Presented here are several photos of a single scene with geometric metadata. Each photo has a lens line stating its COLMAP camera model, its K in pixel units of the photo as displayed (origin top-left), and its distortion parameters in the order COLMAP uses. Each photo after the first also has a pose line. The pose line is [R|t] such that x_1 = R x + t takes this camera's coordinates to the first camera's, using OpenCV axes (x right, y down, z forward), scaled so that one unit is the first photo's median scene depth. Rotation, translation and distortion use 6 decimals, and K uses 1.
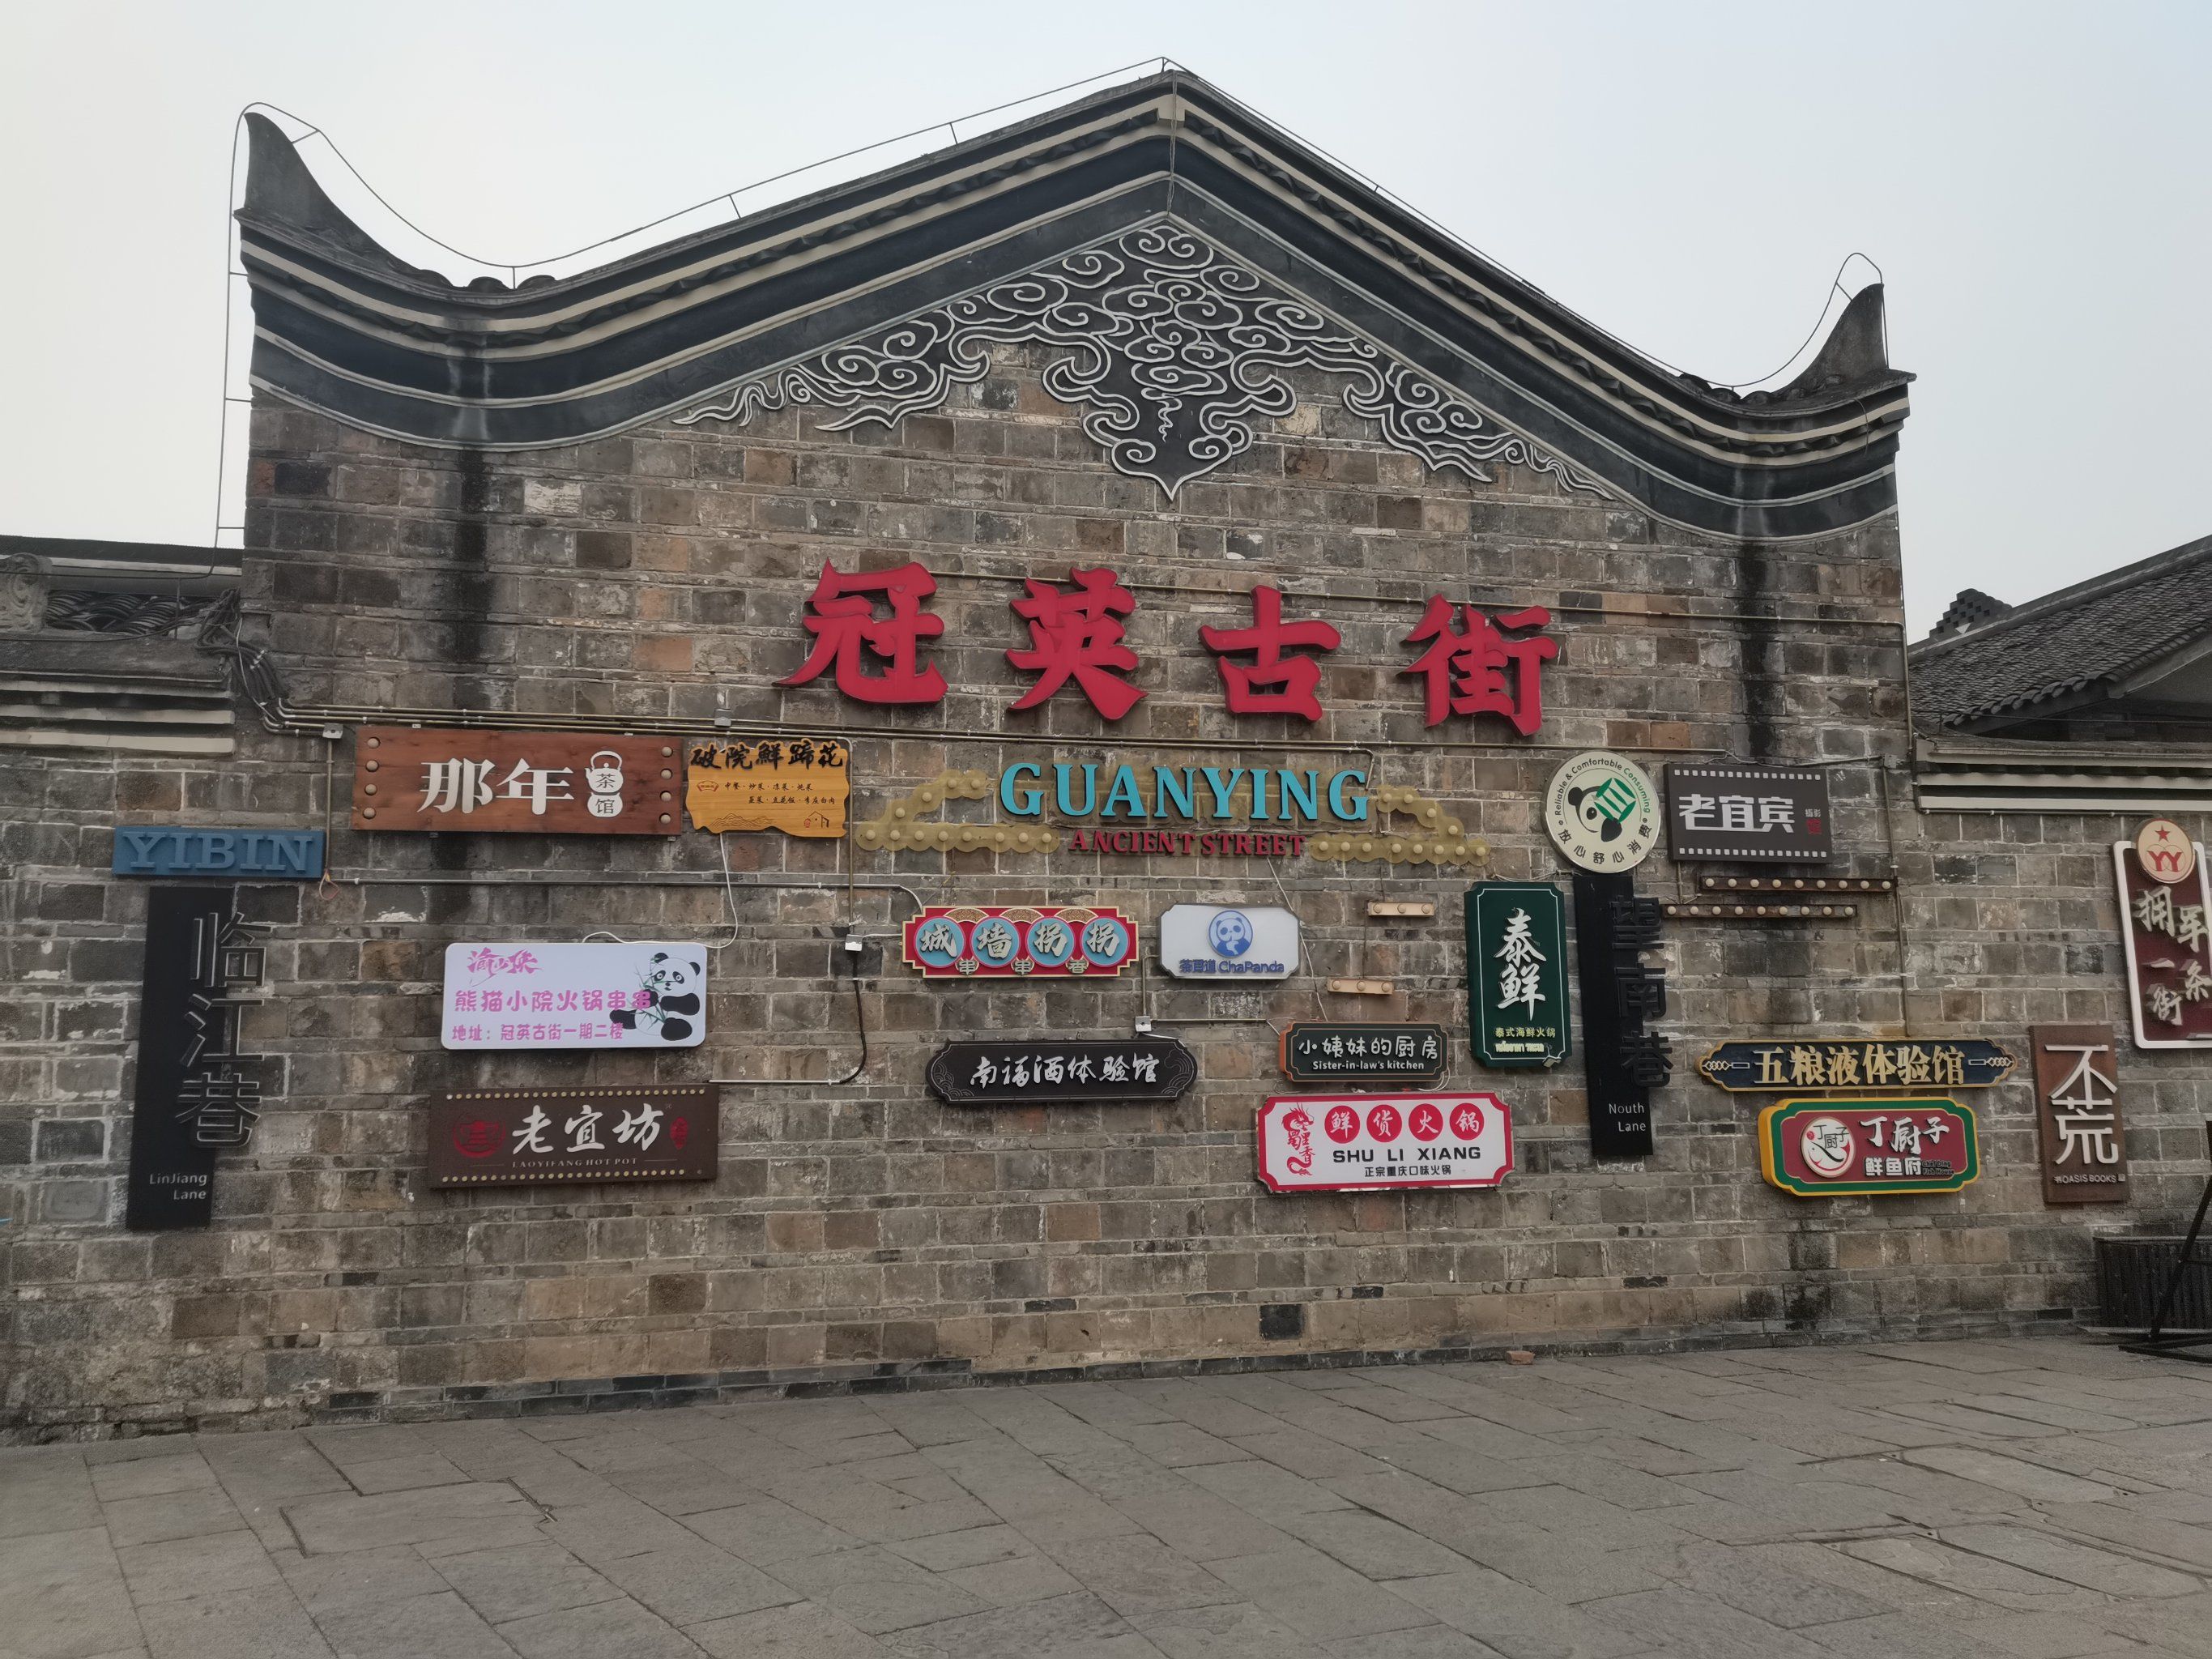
lens RADIAL K [[1706.4, 0, 1106.0], [0, 1706.4, 829.5], [0, 0, 1]] dist [0.060553, -0.050445]
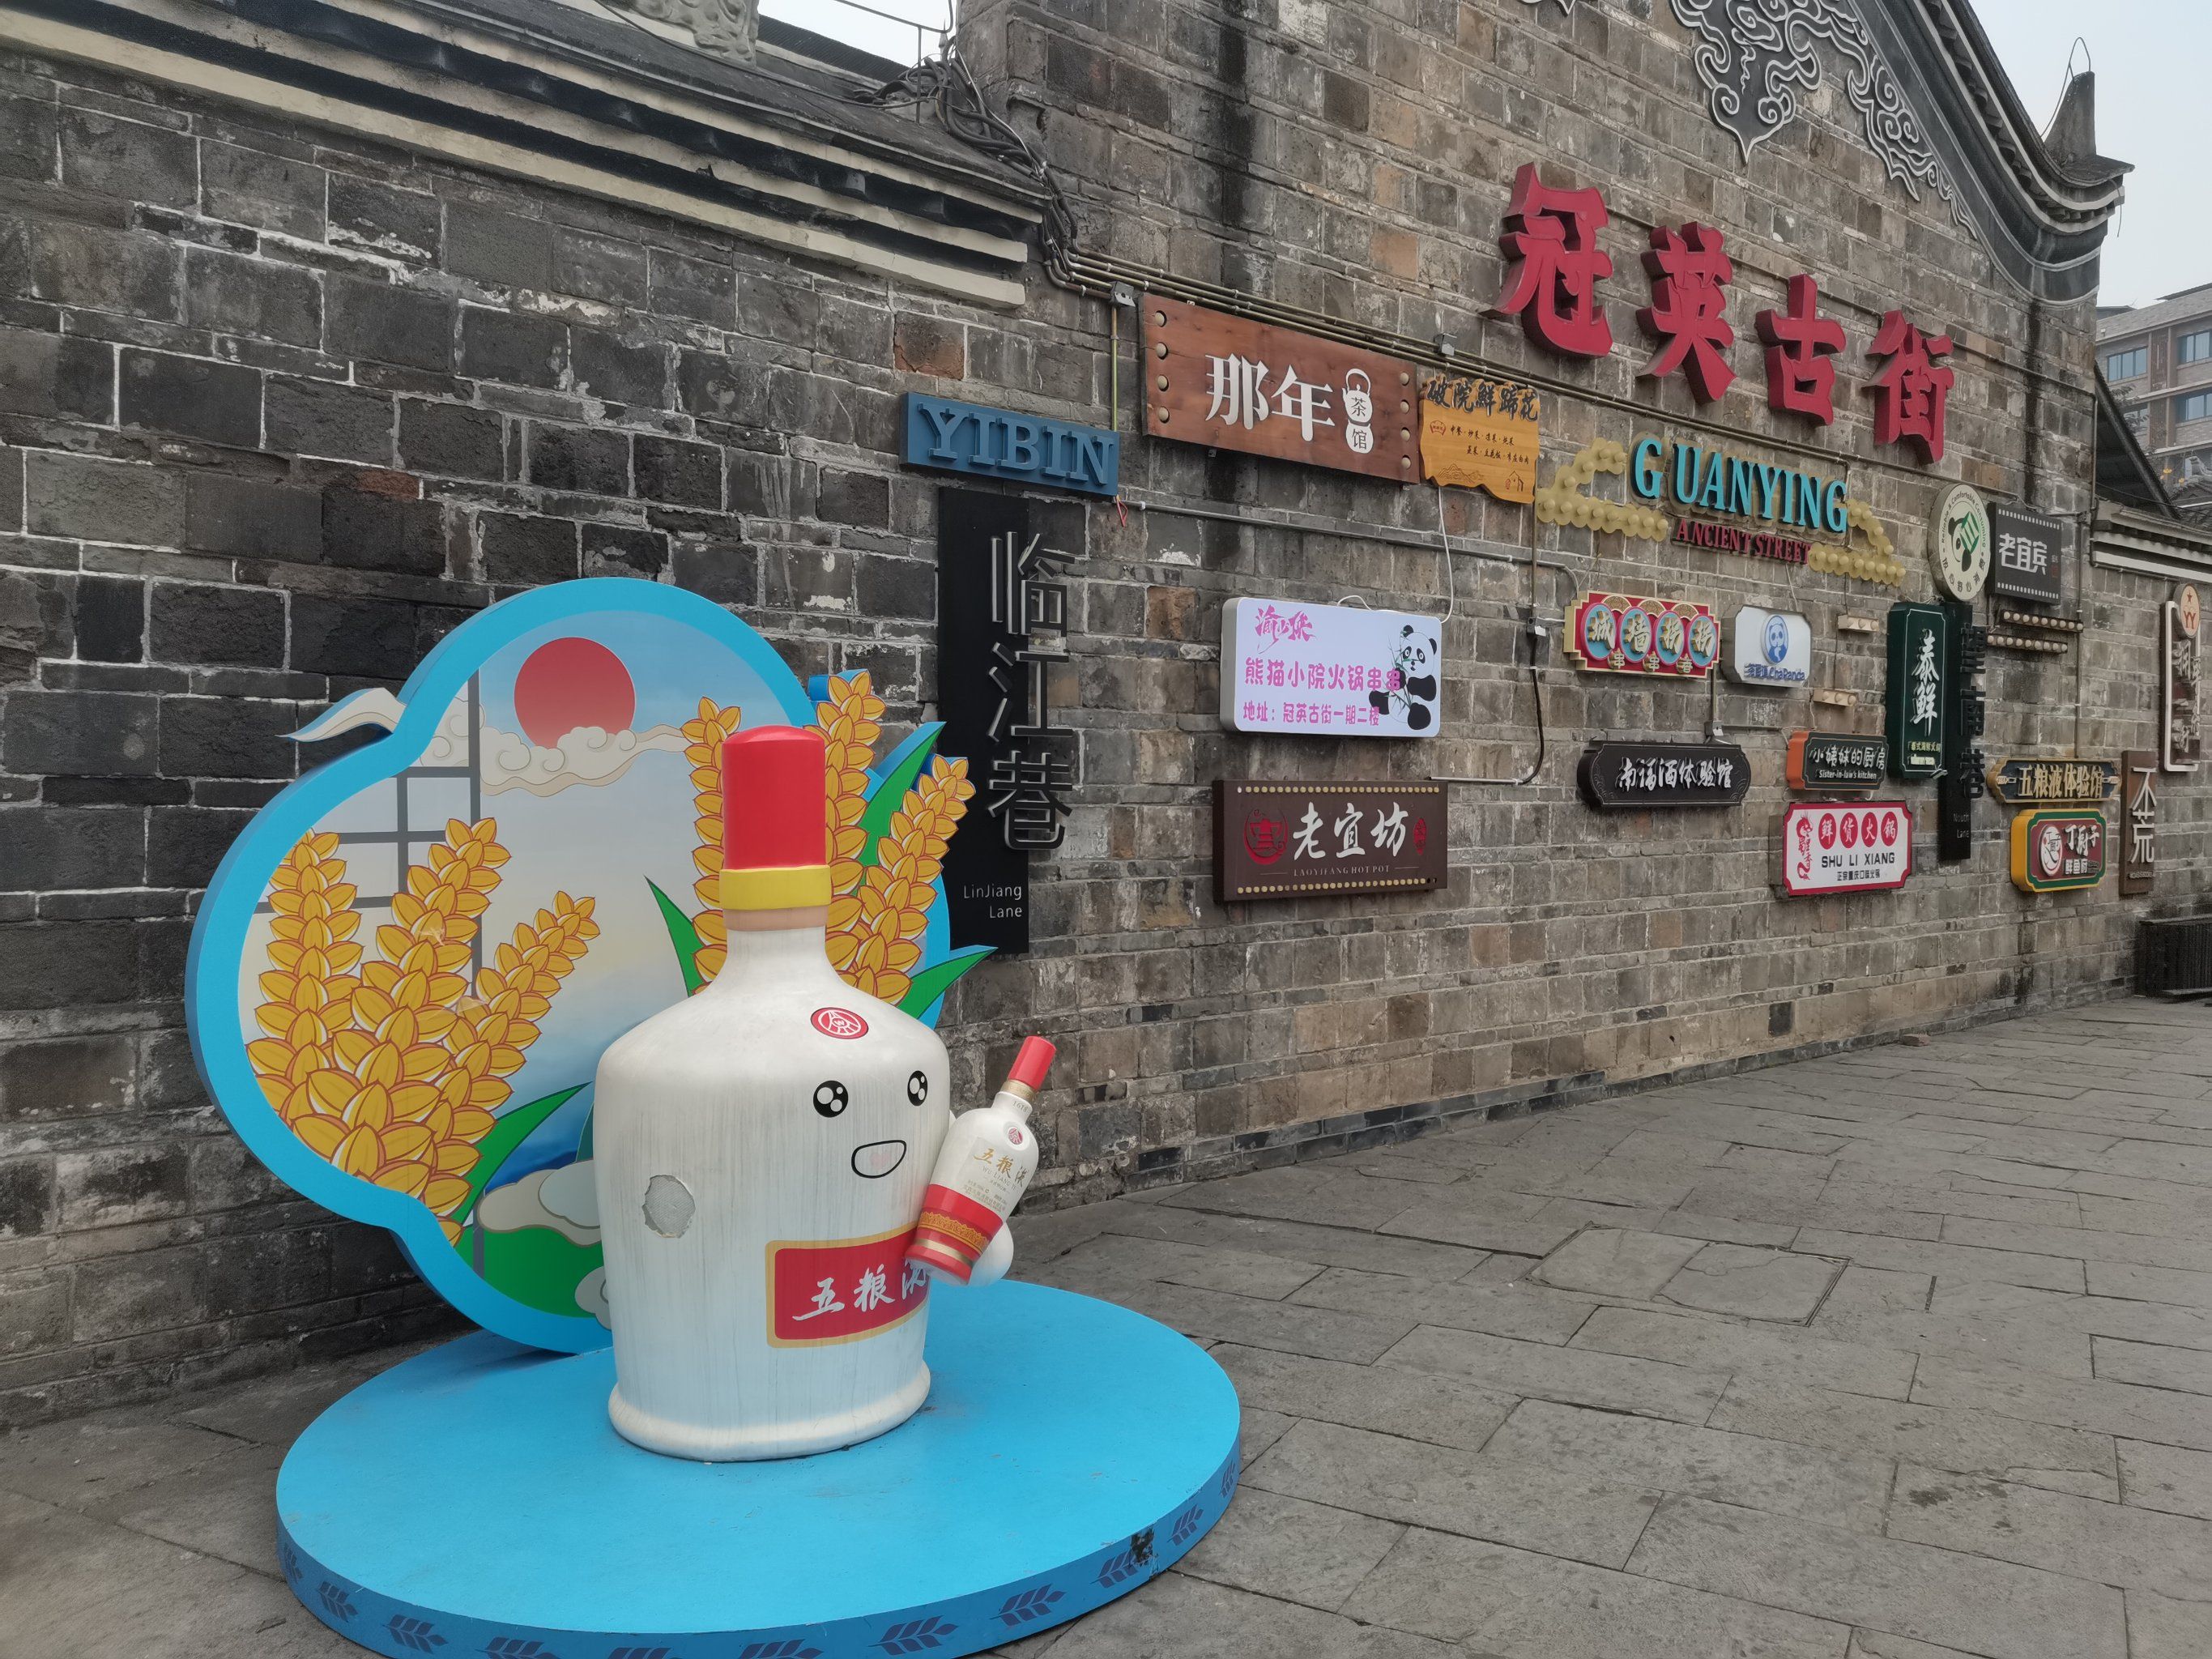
lens RADIAL K [[1706.4, 0, 1106.0], [0, 1706.4, 829.5], [0, 0, 1]] dist [0.060553, -0.050445]
pose [[0.882941, 0.004523, 0.469462, -0.778558], [-0.081579, 0.986220, 0.143927, 0.061655], [-0.462342, -0.165378, 0.871143, 0.320240]]
